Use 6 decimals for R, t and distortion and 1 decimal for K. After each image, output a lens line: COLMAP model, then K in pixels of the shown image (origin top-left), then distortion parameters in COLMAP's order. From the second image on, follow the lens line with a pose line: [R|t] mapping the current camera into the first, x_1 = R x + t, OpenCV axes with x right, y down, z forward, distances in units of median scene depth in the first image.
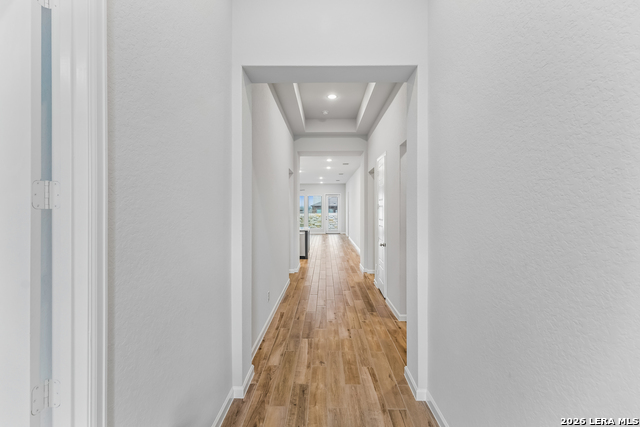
lens RADIAL K [[291.8, 0, 320.9], [0, 291.8, 213.2], [0, 0, 1]] dist [0.001491, 0.001330]
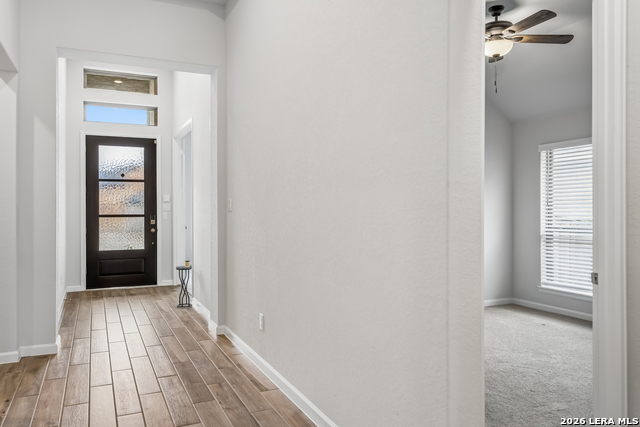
lens RADIAL K [[483.6, 0, 318.3], [0, 483.6, 212.7], [0, 0, 1]] dist [0.005652, -0.000080]
pose [[-0.903378, -0.001782, -0.428841, 0.146031], [-0.001353, 0.999998, -0.001304, 0.064975], [0.428843, -0.000598, -0.903379, 2.038828]]
